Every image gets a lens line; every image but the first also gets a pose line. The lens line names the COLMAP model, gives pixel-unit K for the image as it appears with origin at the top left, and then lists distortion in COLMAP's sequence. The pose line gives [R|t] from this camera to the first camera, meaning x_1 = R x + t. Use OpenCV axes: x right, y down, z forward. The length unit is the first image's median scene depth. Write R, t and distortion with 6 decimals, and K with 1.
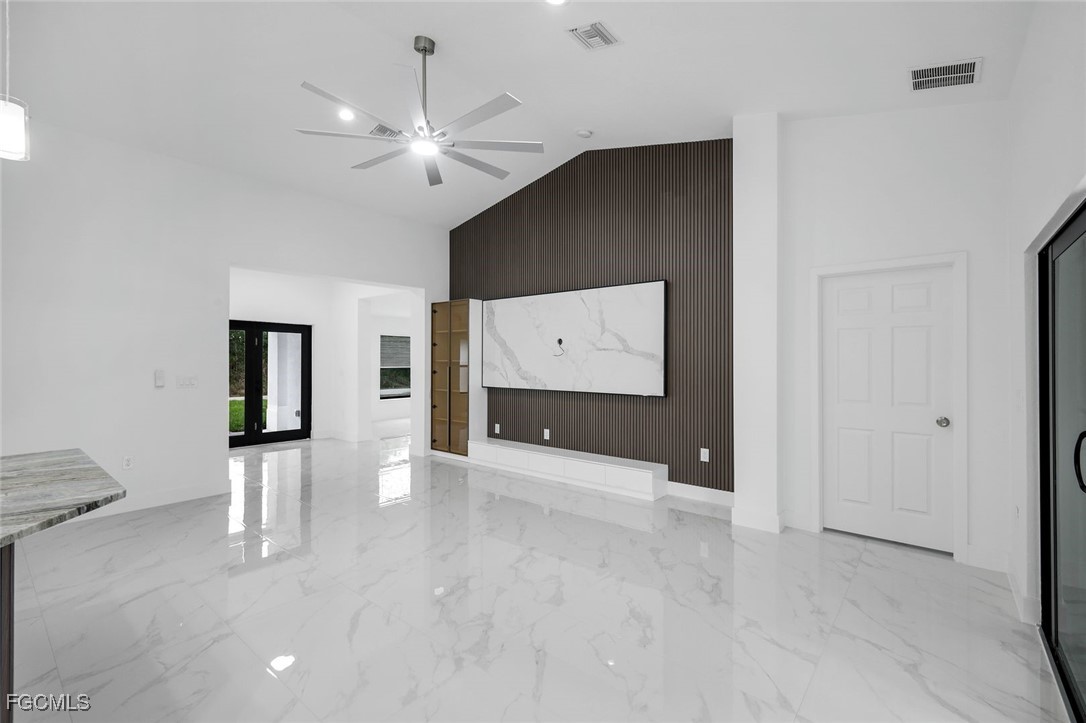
lens RADIAL K [[473.7, 0, 548.1], [0, 473.7, 358.5], [0, 0, 1]] dist [0.002480, 0.000445]
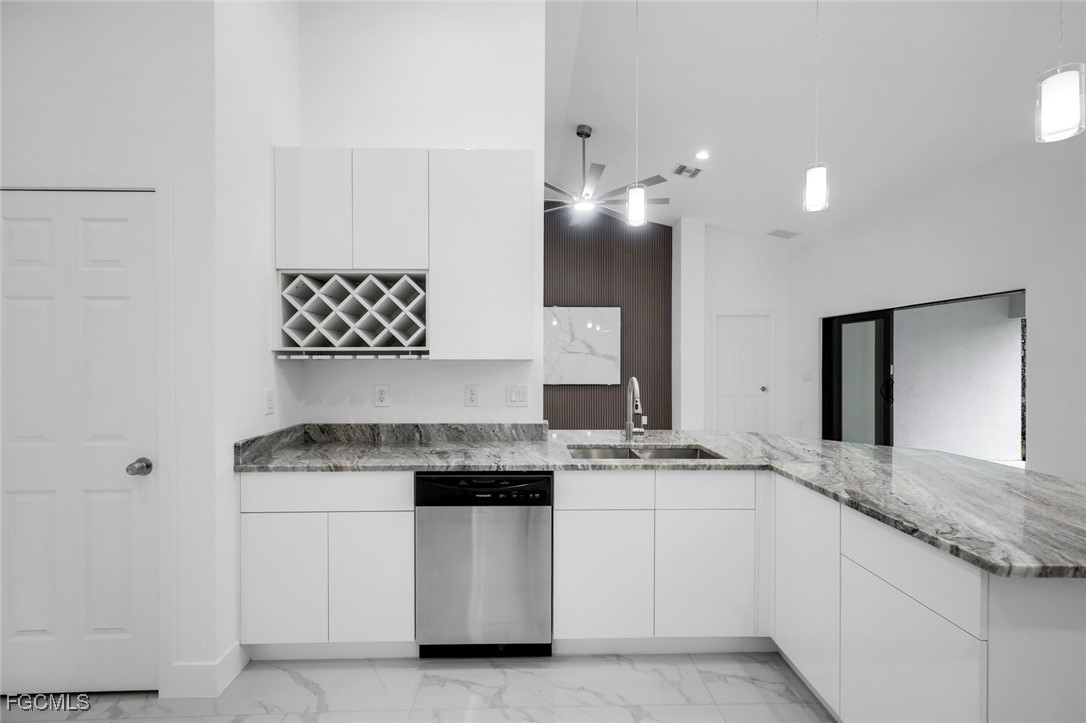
lens RADIAL K [[473.7, 0, 547.6], [0, 473.7, 362.1], [0, 0, 1]] dist [0.002480, 0.000445]
pose [[0.750725, -0.004545, 0.660600, -0.842025], [-0.001640, 0.999960, 0.008743, -0.003073], [-0.660613, -0.007647, 0.750687, 0.025141]]
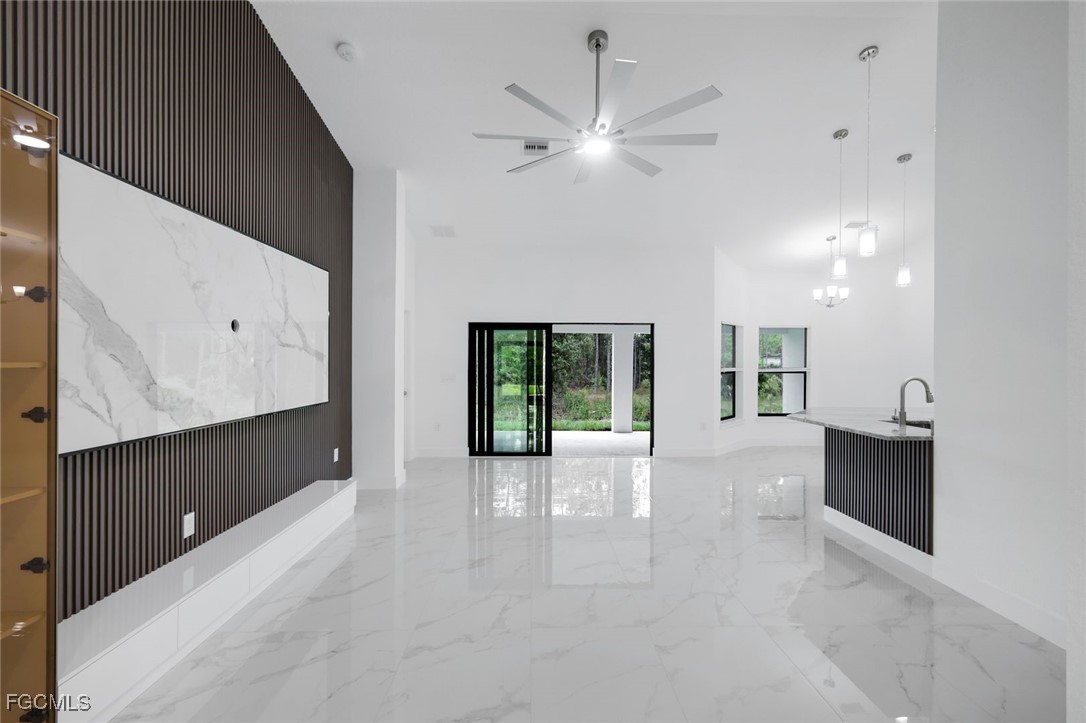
lens RADIAL K [[473.7, 0, 538.6], [0, 473.7, 361.9], [0, 0, 1]] dist [0.002480, 0.000445]
pose [[-0.641819, -0.004486, 0.766843, -0.633949], [-0.006488, 0.999979, 0.000420, 0.001924], [-0.766829, -0.004706, -0.641834, 1.162673]]
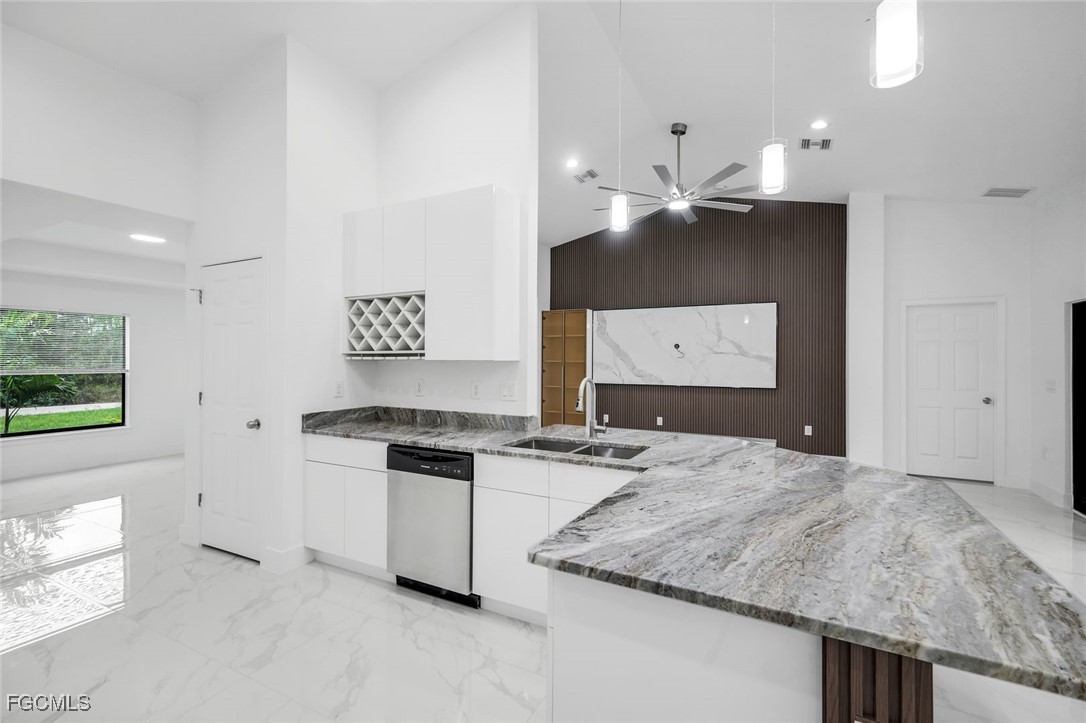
lens RADIAL K [[473.7, 0, 552.3], [0, 473.7, 358.6], [0, 0, 1]] dist [0.002480, 0.000445]
pose [[0.975338, 0.003056, 0.220694, -0.615022], [-0.003533, 0.999992, 0.001765, -0.004517], [-0.220687, -0.002501, 0.975341, -0.156050]]
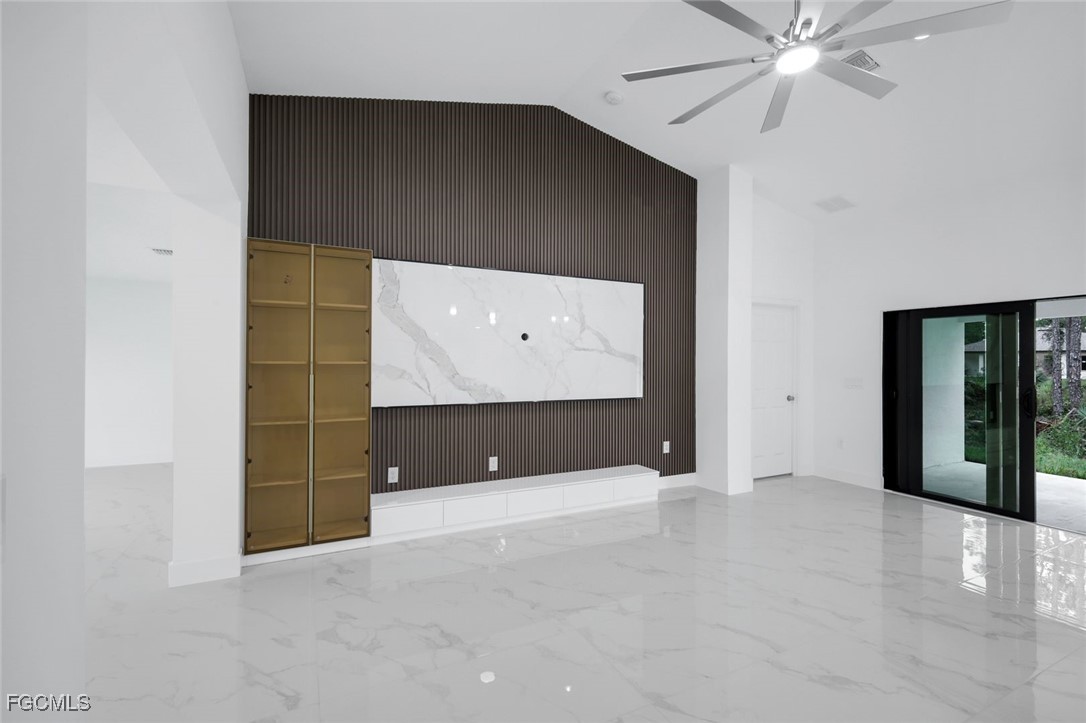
lens RADIAL K [[473.7, 0, 541.5], [0, 473.7, 363.2], [0, 0, 1]] dist [0.002480, 0.000445]
pose [[0.411617, -0.004634, 0.911345, -0.709287], [-0.008179, 0.999928, 0.008778, -0.000857], [-0.911320, -0.011068, 0.411550, 0.714638]]
